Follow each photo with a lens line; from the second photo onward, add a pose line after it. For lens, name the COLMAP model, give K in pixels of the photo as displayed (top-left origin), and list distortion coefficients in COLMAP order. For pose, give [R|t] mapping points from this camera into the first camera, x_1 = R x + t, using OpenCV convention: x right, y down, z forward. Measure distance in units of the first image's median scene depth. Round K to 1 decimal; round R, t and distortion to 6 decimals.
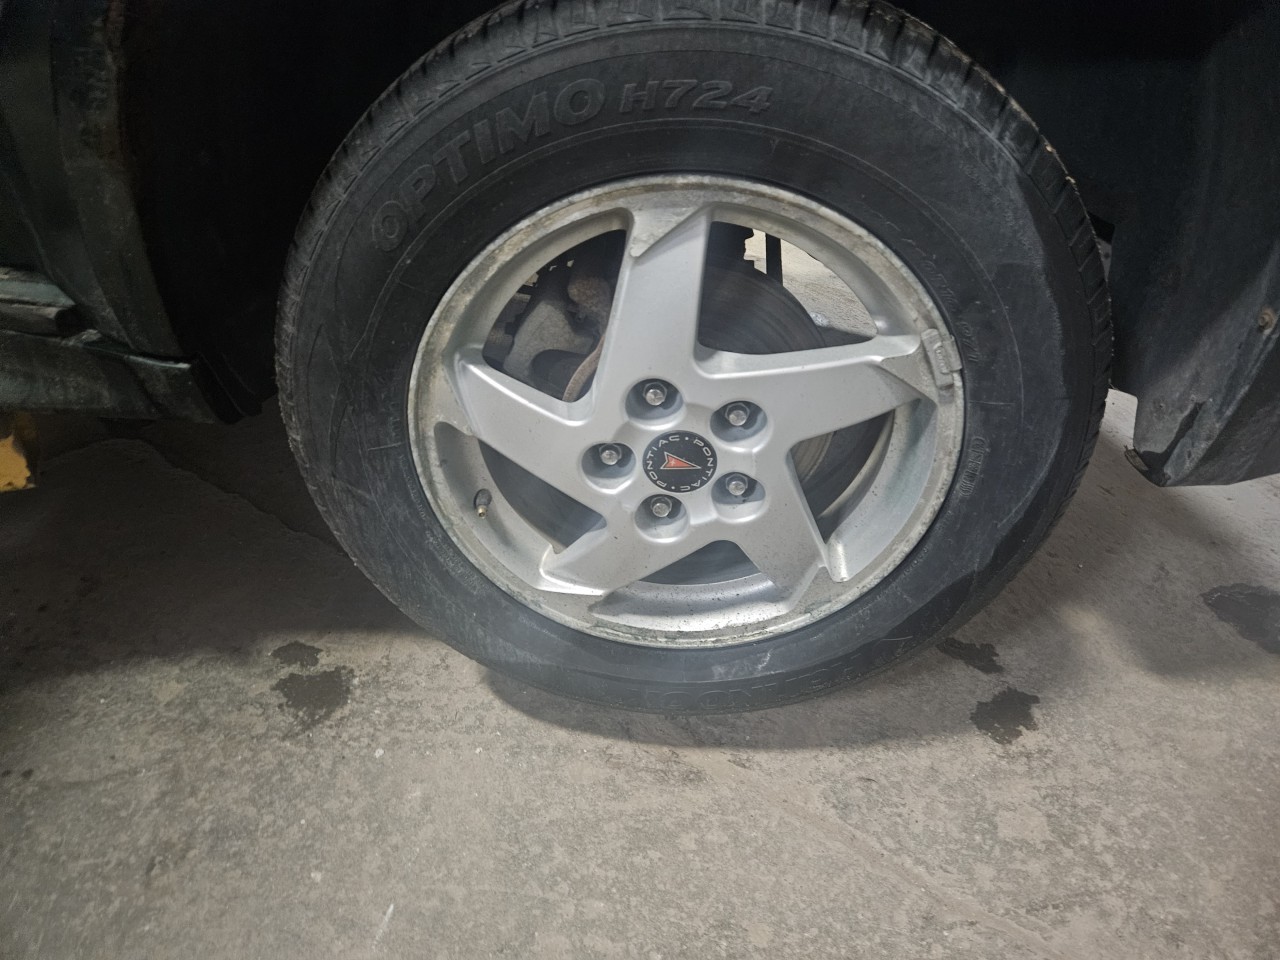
lens RADIAL K [[852.3, 0, 633.1], [0, 852.3, 481.3], [0, 0, 1]] dist [0.068136, -0.053858]
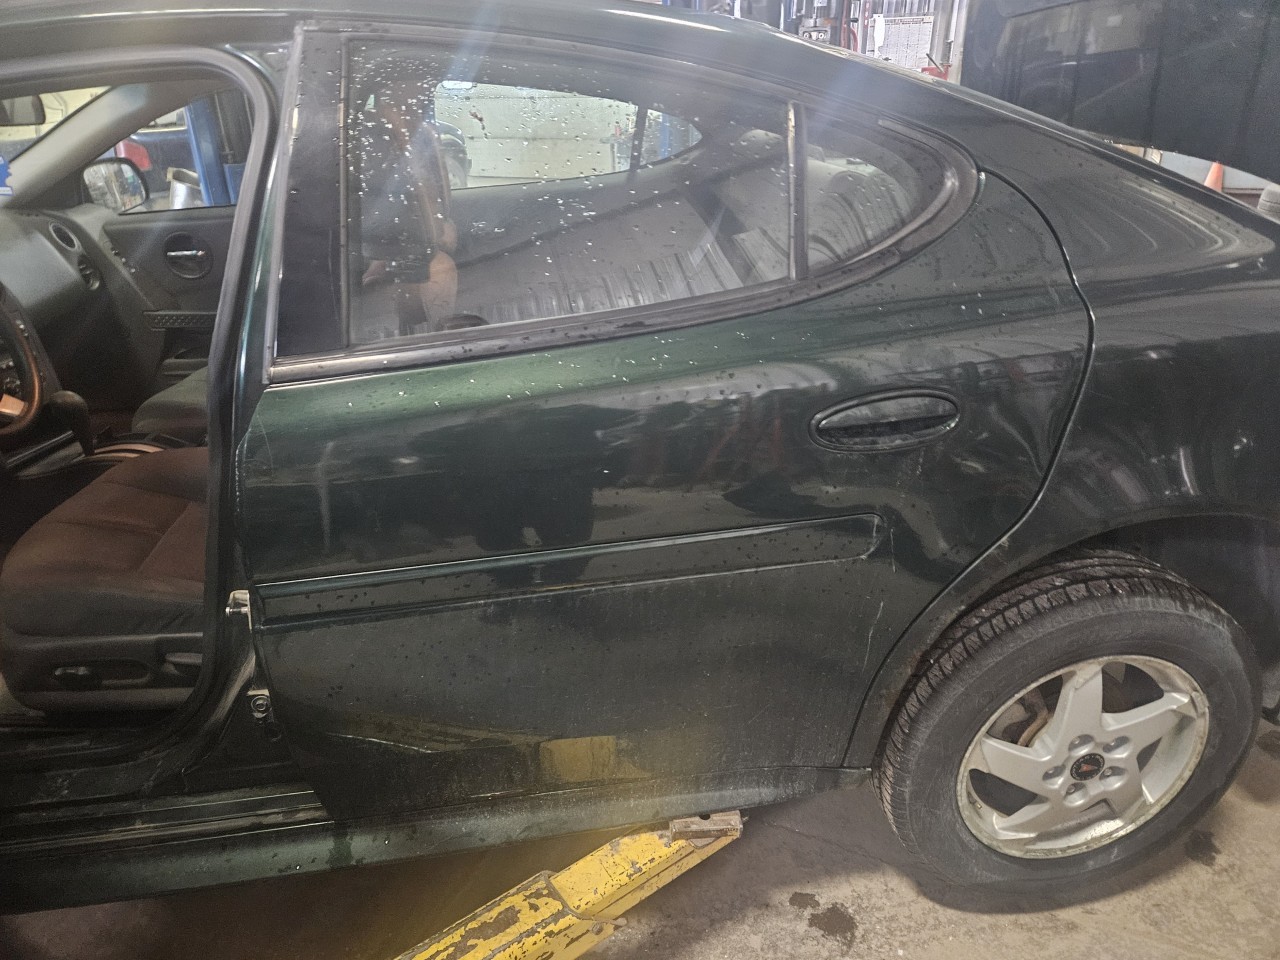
lens RADIAL K [[852.3, 0, 646.2], [0, 852.3, 473.0], [0, 0, 1]] dist [0.068136, -0.053858]
pose [[0.976957, -0.151327, 0.150519, -1.034294], [0.173730, 0.973469, -0.148915, -0.508150], [-0.123991, 0.171633, 0.977327, -0.903219]]
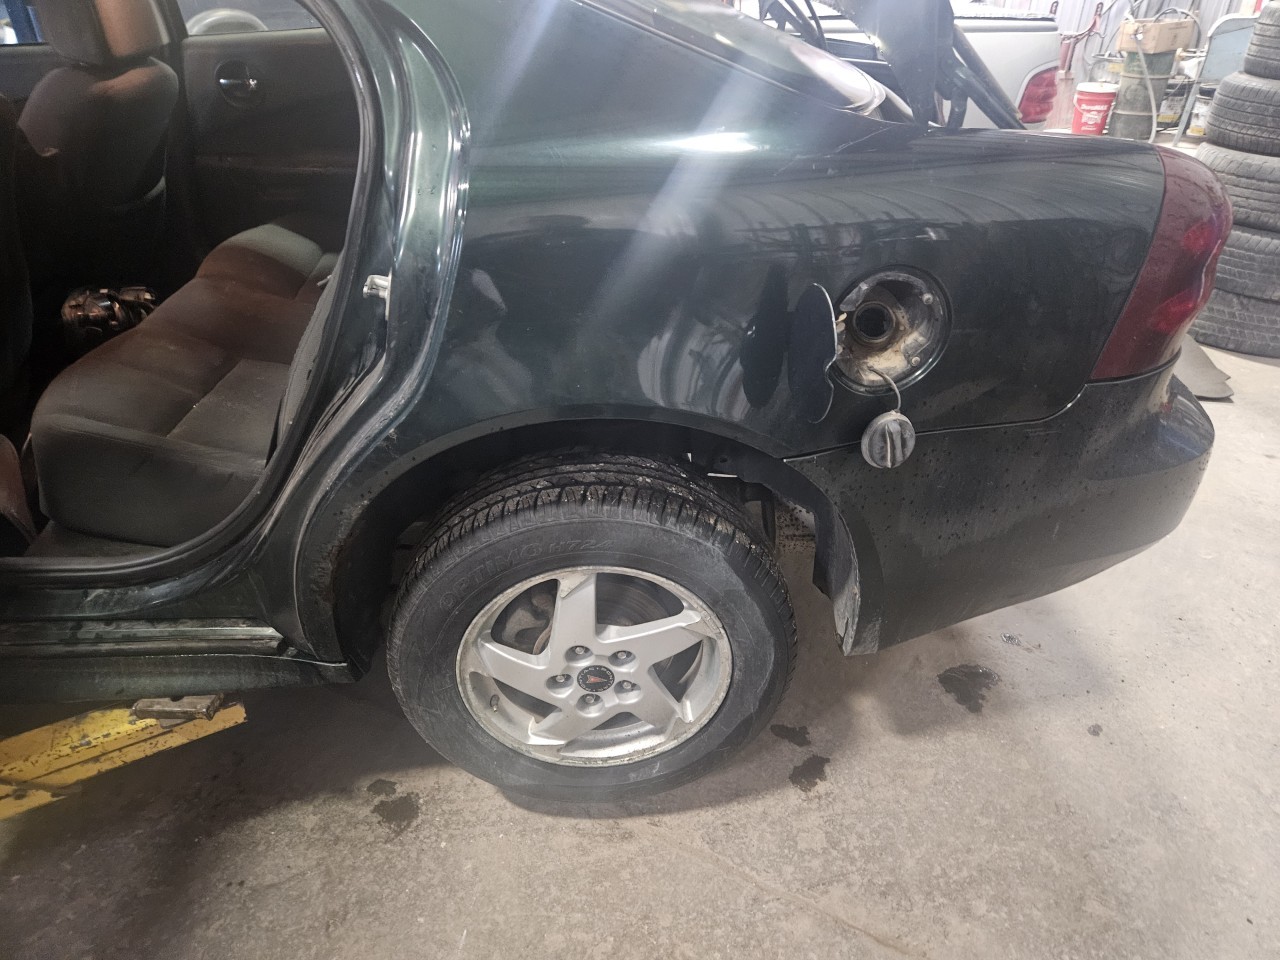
lens RADIAL K [[852.3, 0, 639.9], [0, 852.3, 467.8], [0, 0, 1]] dist [0.068136, -0.053858]
pose [[0.993467, -0.099348, 0.056154, 0.081047], [0.102101, 0.993592, -0.048471, -0.348044], [-0.050979, 0.053888, 0.997245, -0.878724]]
